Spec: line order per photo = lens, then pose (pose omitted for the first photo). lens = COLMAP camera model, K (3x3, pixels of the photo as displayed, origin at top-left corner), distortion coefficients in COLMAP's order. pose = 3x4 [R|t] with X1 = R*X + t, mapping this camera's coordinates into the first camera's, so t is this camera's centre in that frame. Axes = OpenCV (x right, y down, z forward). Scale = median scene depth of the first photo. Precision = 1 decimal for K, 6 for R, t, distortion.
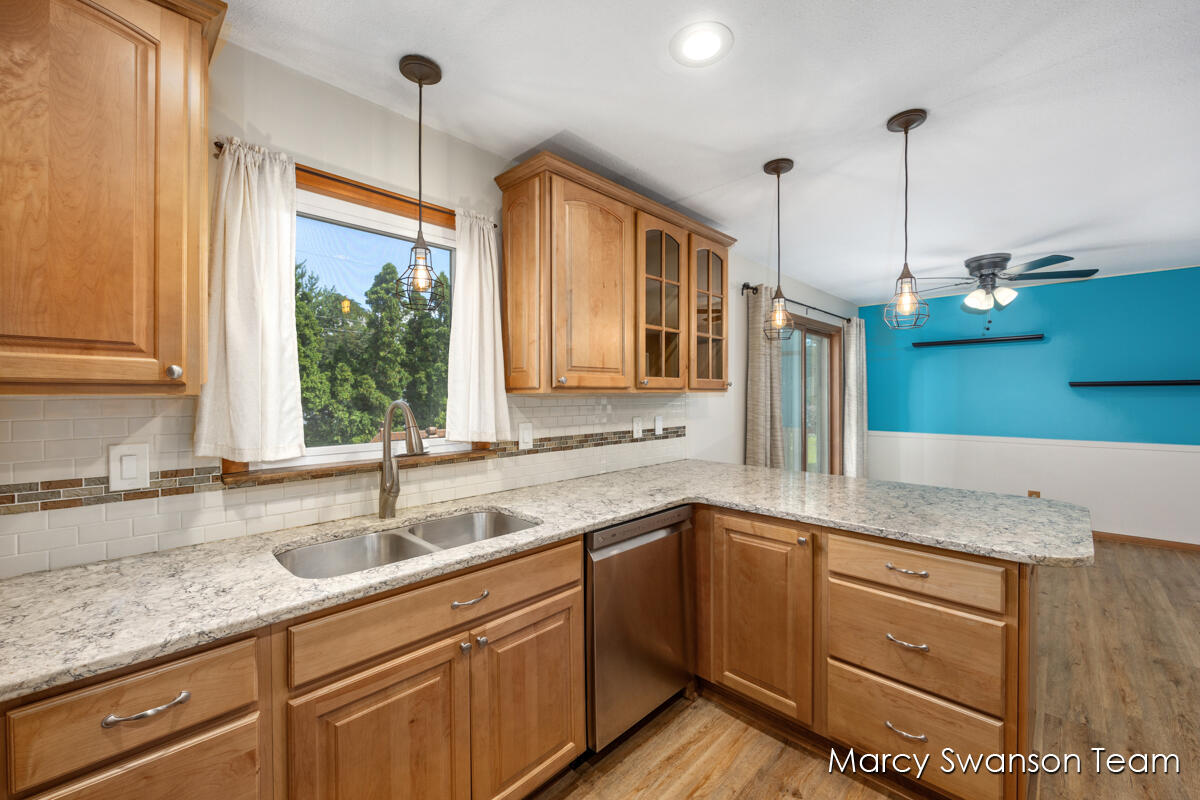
lens RADIAL K [[481.9, 0, 598.5], [0, 481.9, 398.5], [0, 0, 1]] dist [-0.004584, 0.000307]
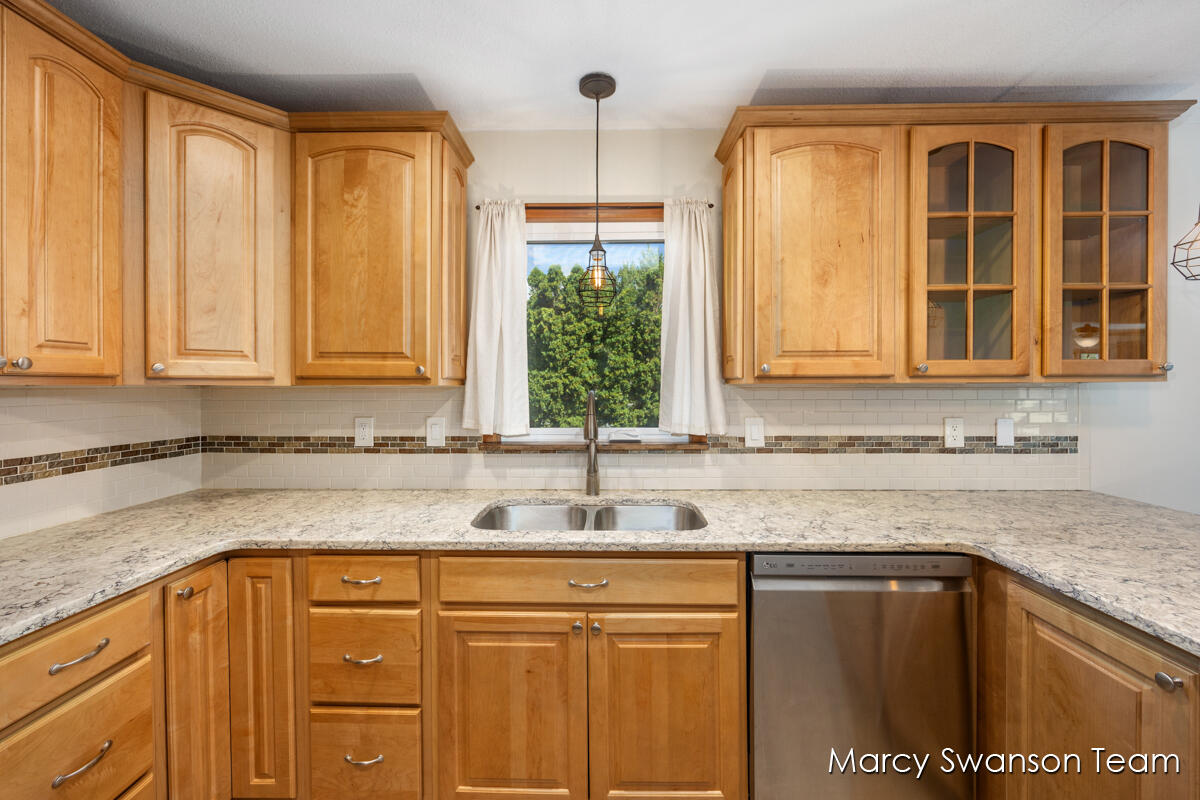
lens RADIAL K [[481.9, 0, 596.6], [0, 481.9, 390.5], [0, 0, 1]] dist [-0.004584, 0.000307]
pose [[0.680807, 0.008479, -0.732414, 0.380346], [-0.006684, 0.999963, 0.005364, -0.002074], [0.732432, 0.001243, 0.680839, 0.232979]]
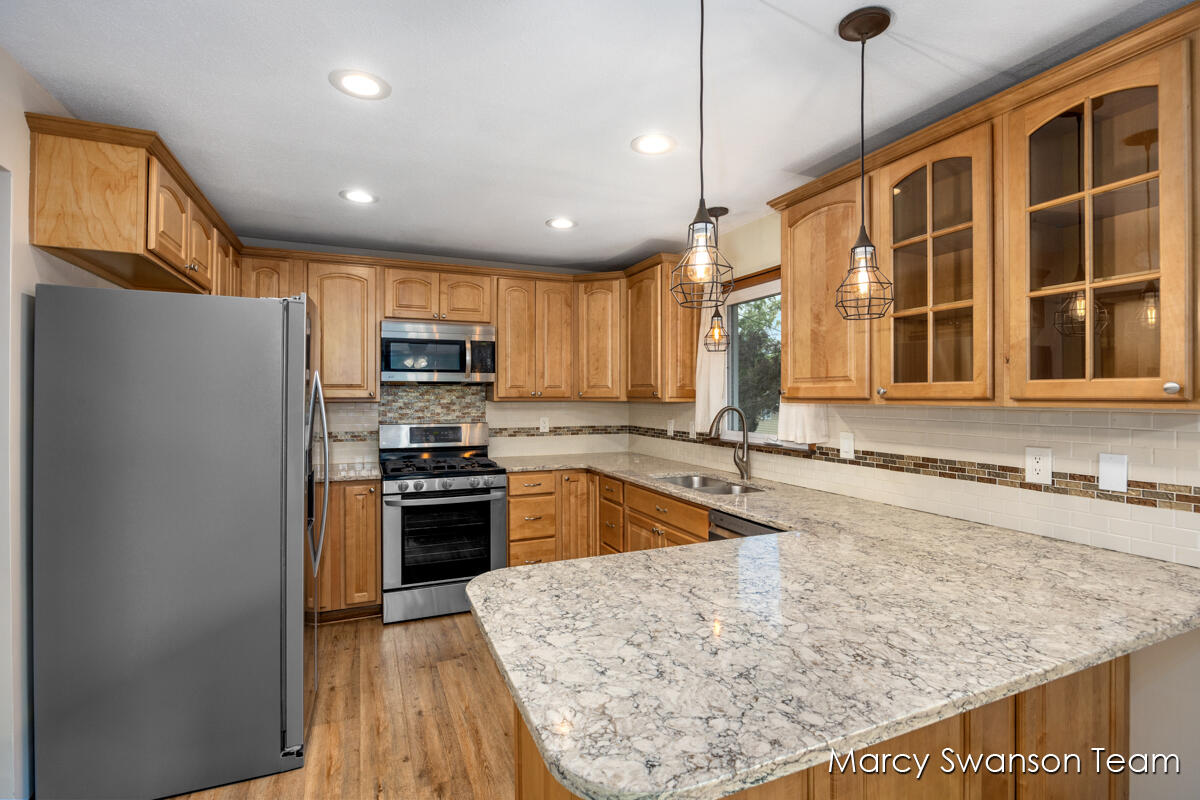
lens RADIAL K [[560.7, 0, 601.0], [0, 560.7, 394.6], [0, 0, 1]] dist [-0.004684, -0.000470]
pose [[-0.382433, 0.000092, -0.923983, 1.438909], [-0.008381, 0.999959, 0.003568, -0.036335], [0.923945, 0.009109, -0.382416, 1.234138]]
